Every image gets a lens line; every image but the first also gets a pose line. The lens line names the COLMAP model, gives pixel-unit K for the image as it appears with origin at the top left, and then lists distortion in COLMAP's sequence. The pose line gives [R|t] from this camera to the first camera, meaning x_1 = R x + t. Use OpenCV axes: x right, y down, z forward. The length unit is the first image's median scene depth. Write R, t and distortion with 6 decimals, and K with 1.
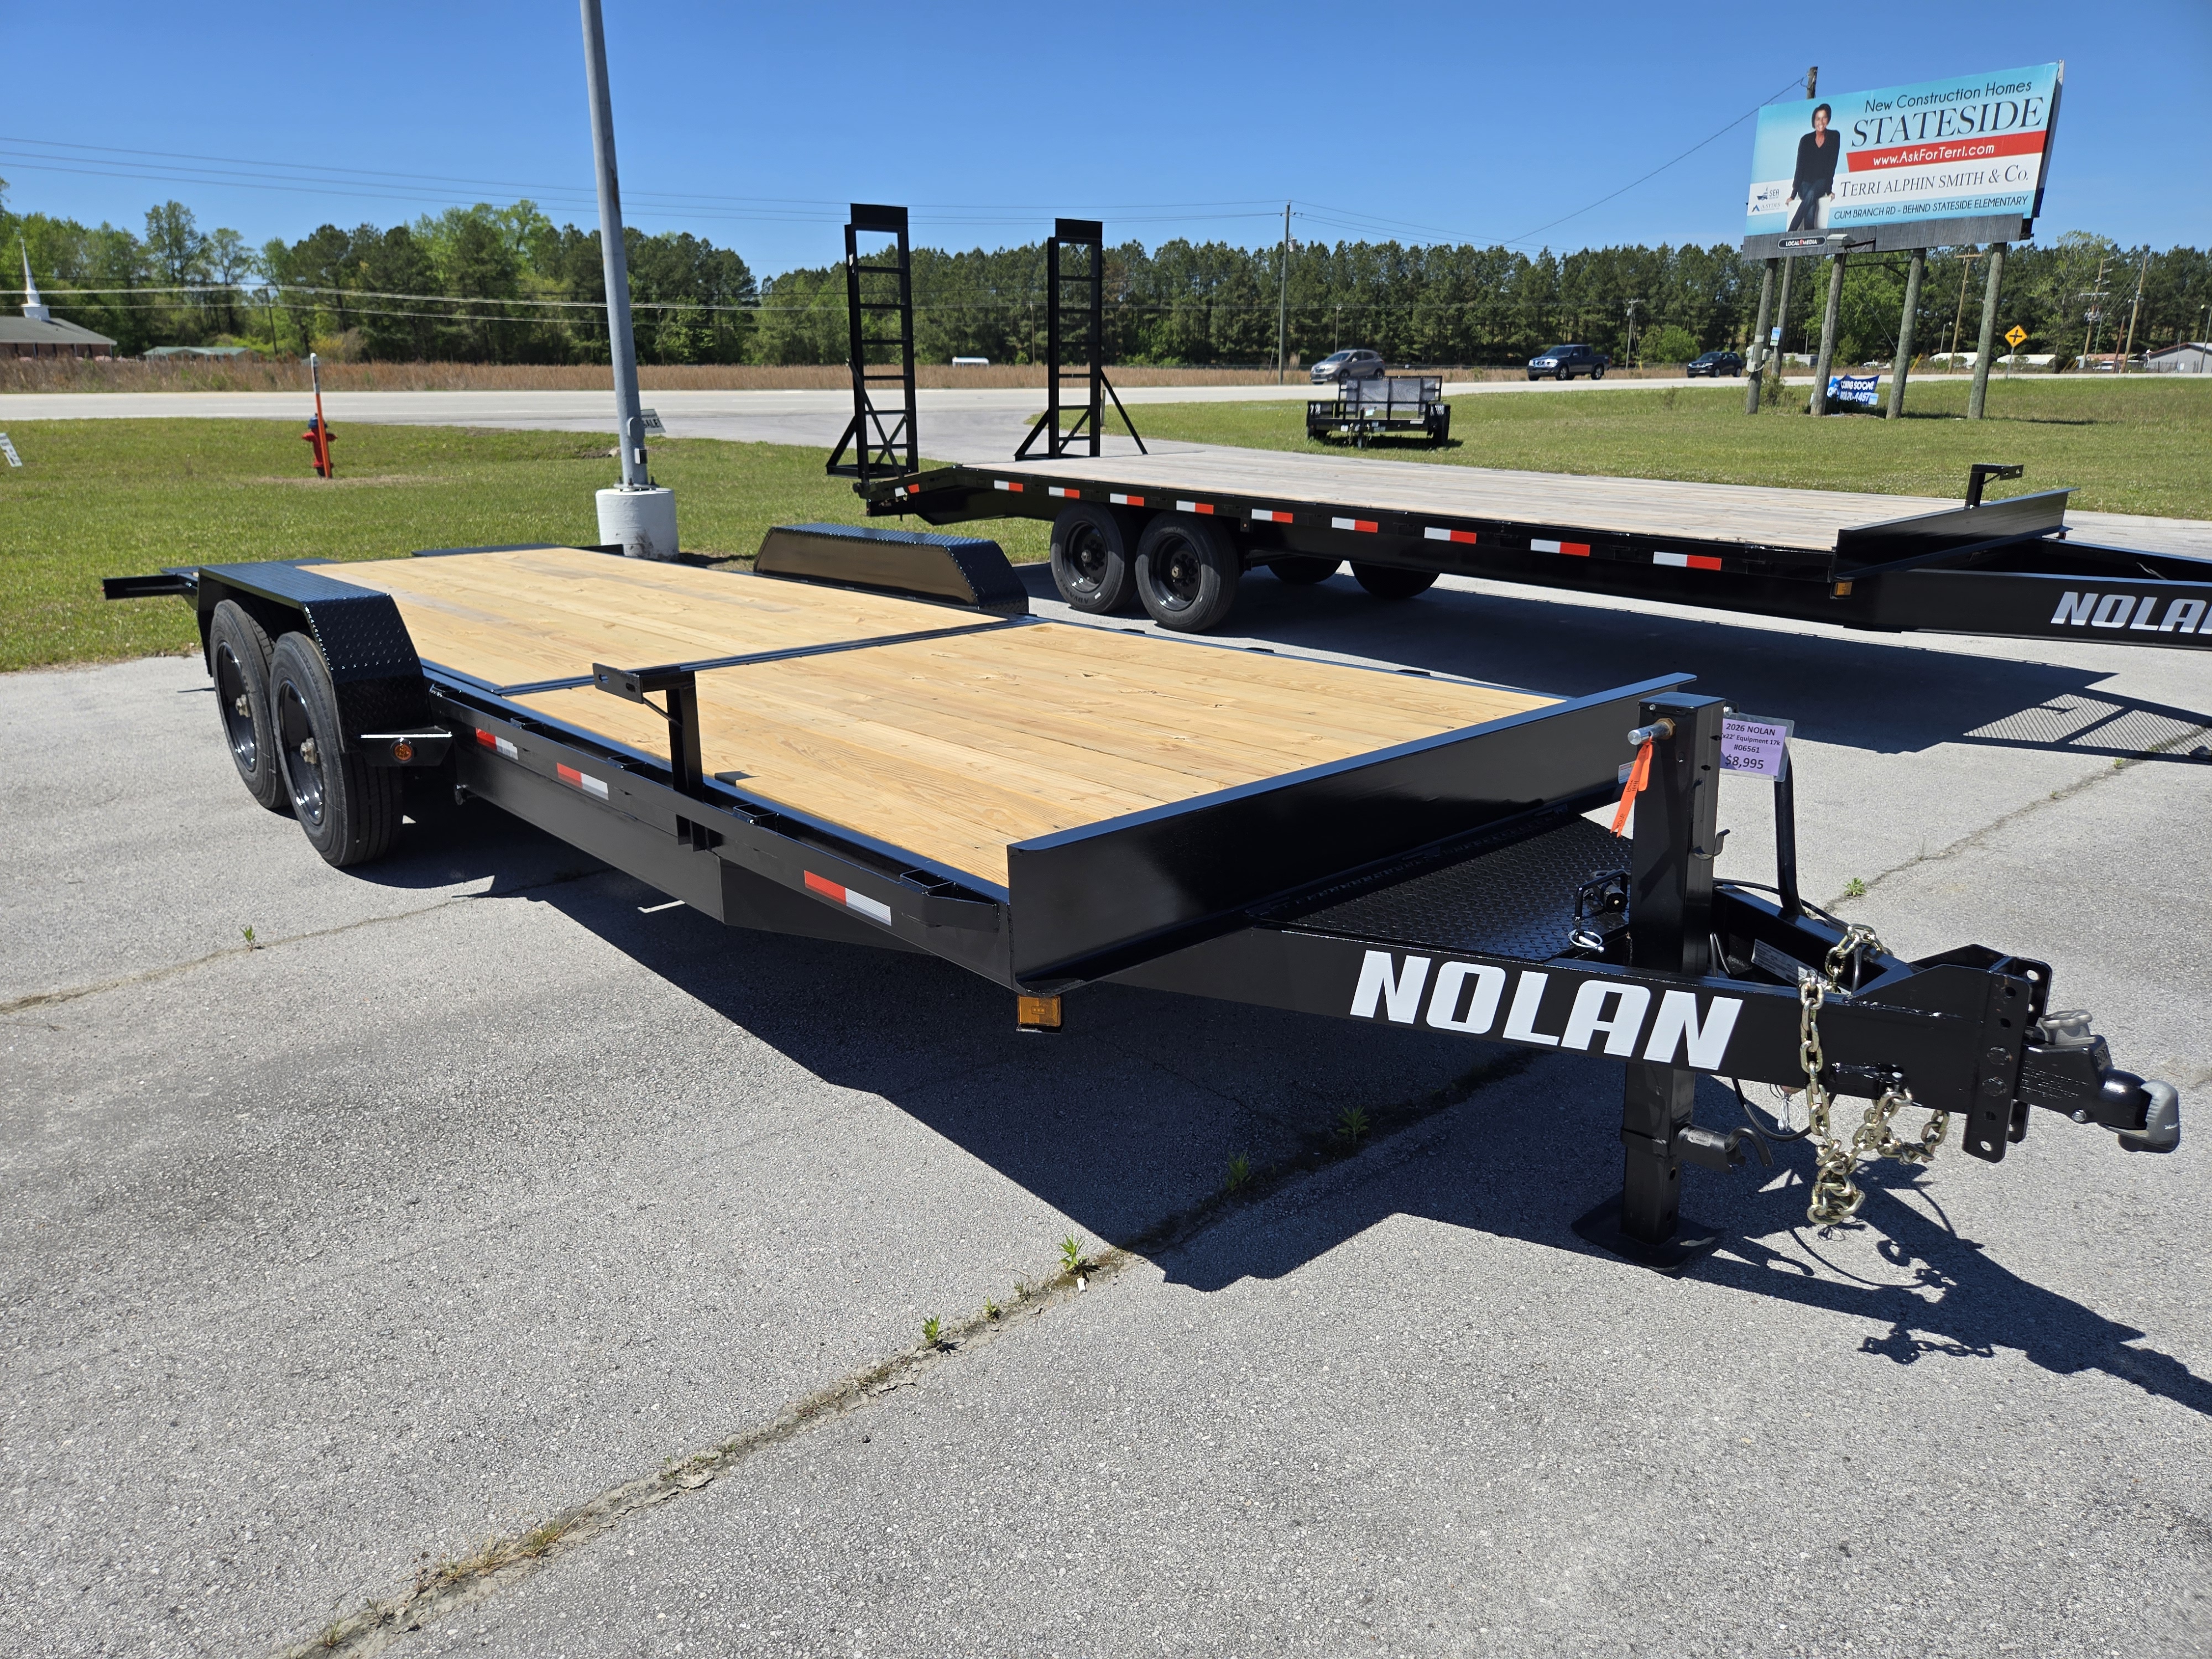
lens RADIAL K [[1485.0, 0, 1098.0], [0, 1485.0, 839.6], [0, 0, 1]] dist [0.050052, -0.041715]
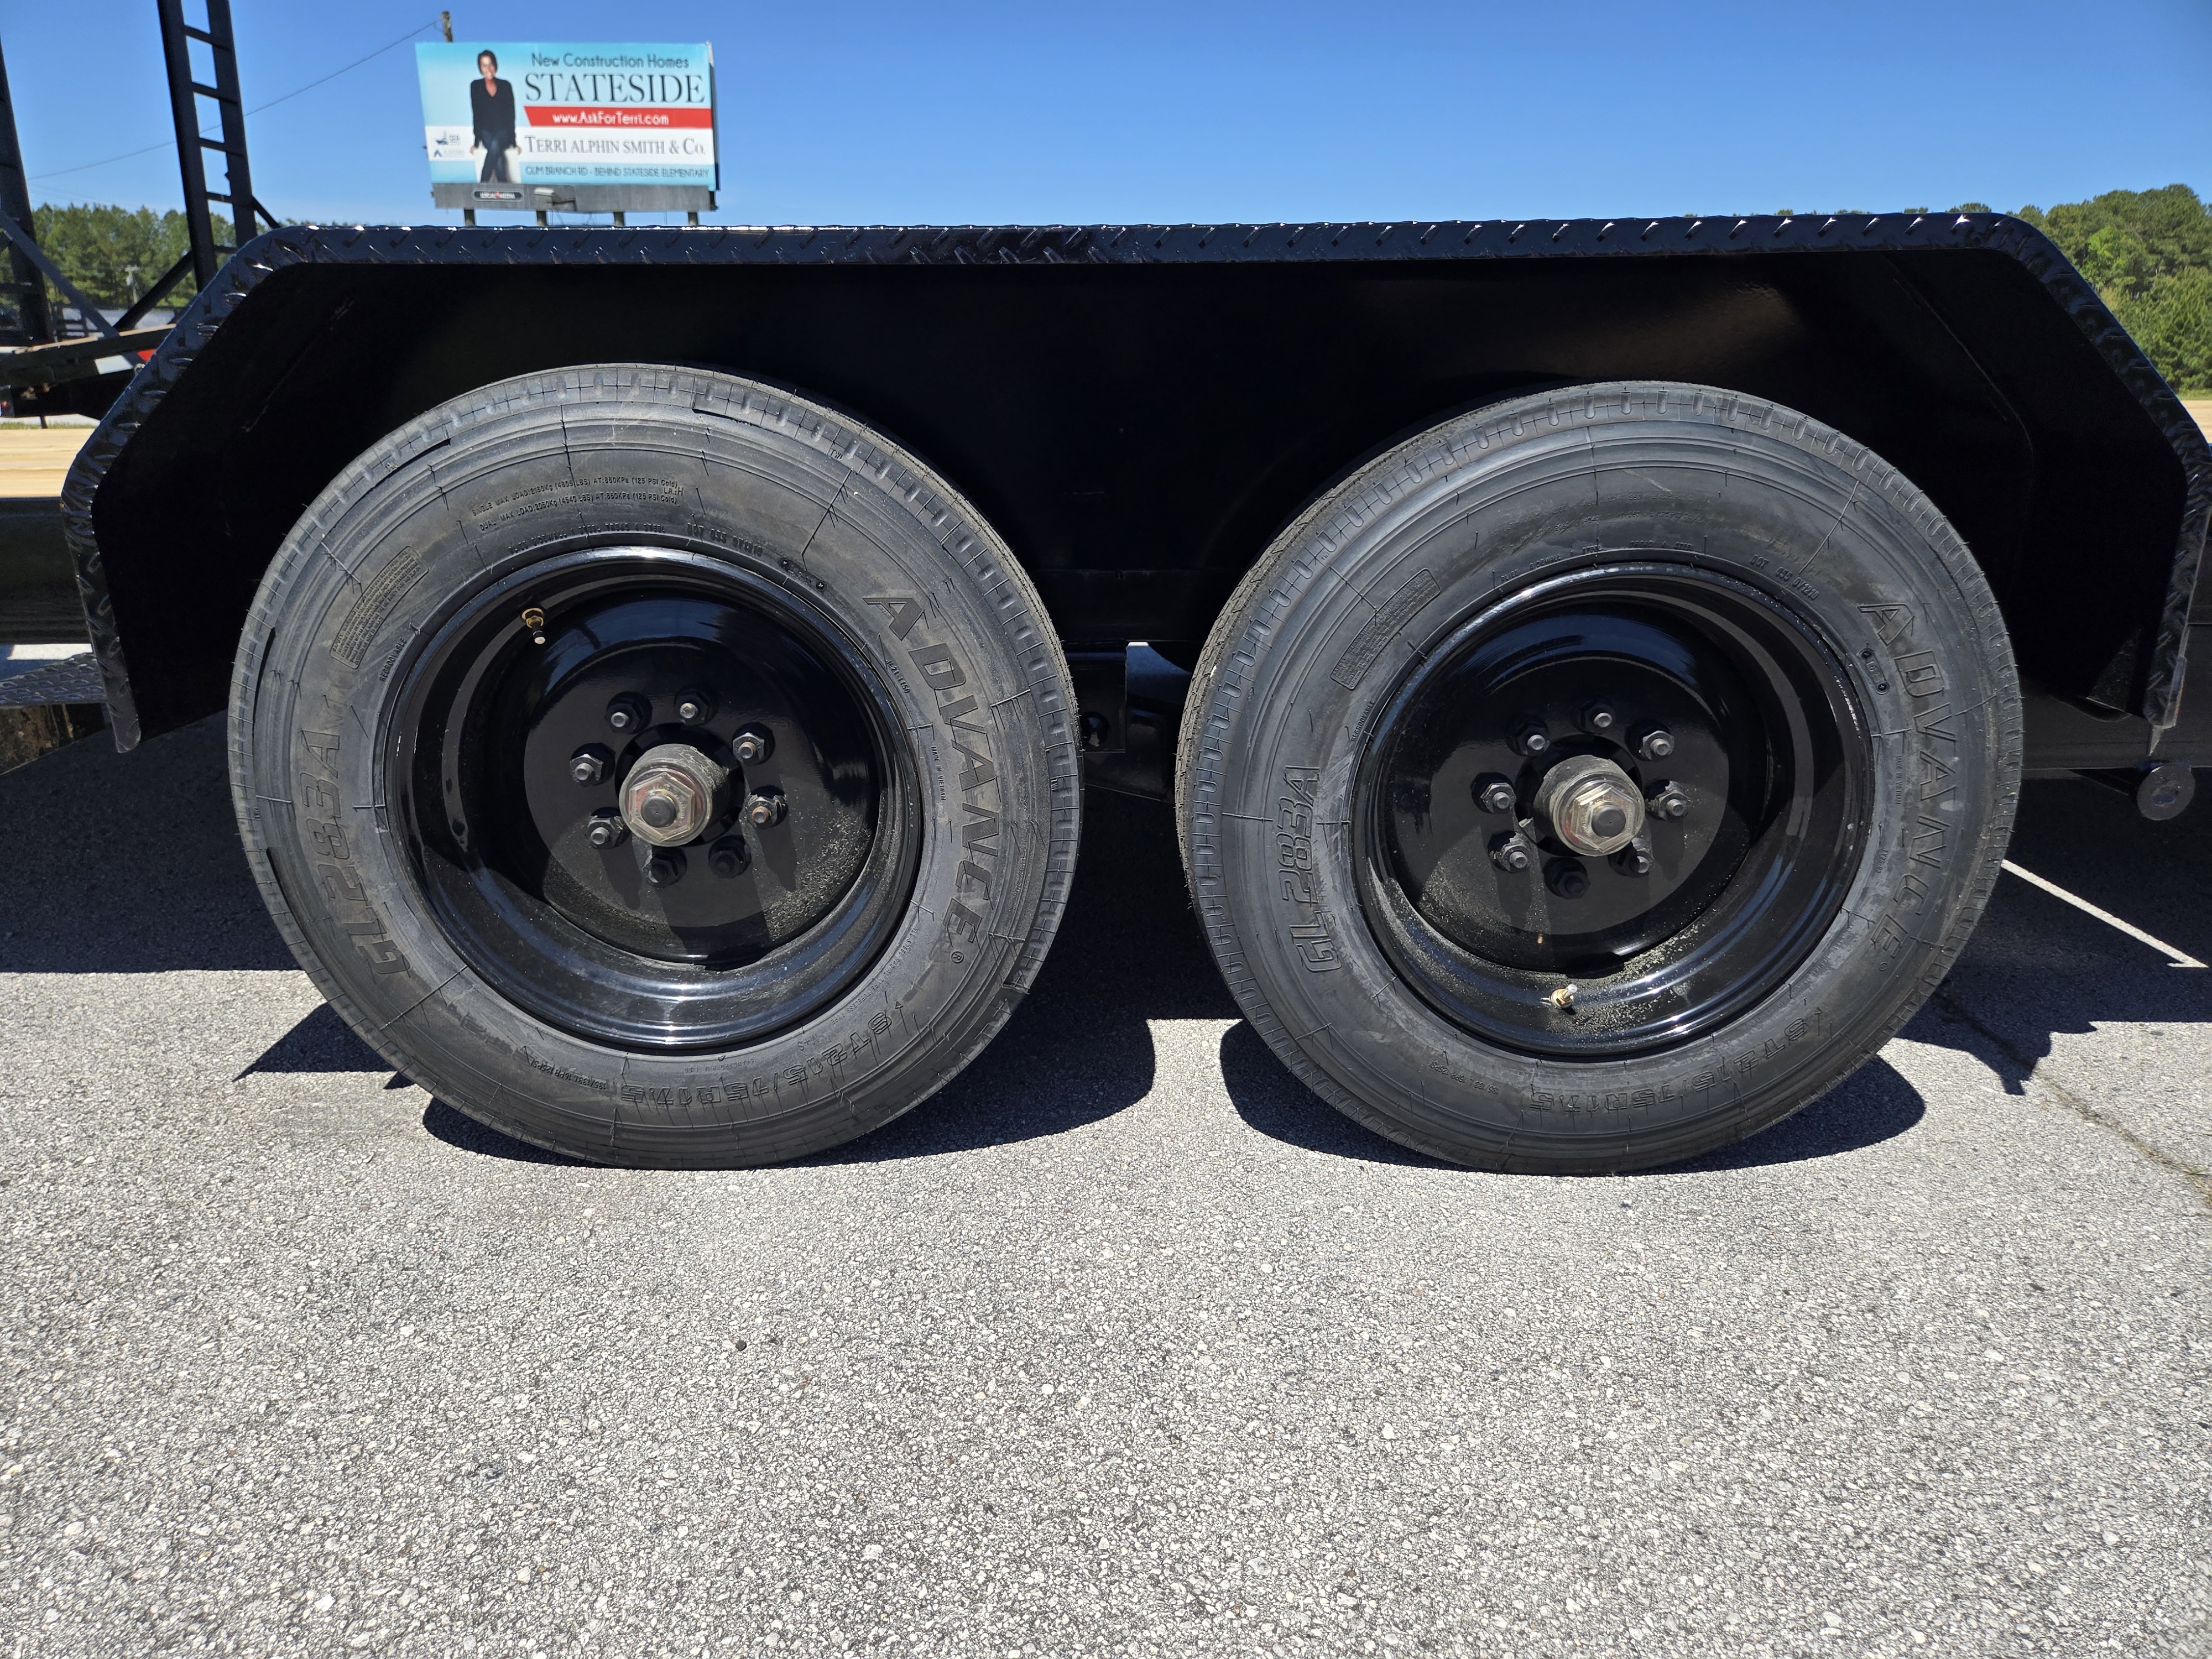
lens RADIAL K [[1485.0, 0, 1113.4], [0, 1485.0, 853.7], [0, 0, 1]] dist [0.050052, -0.041715]
pose [[0.637585, -0.230821, 0.734988, -0.097106], [0.217792, 0.969145, 0.115428, -0.012856], [-0.738953, 0.086480, 0.668183, 0.106625]]
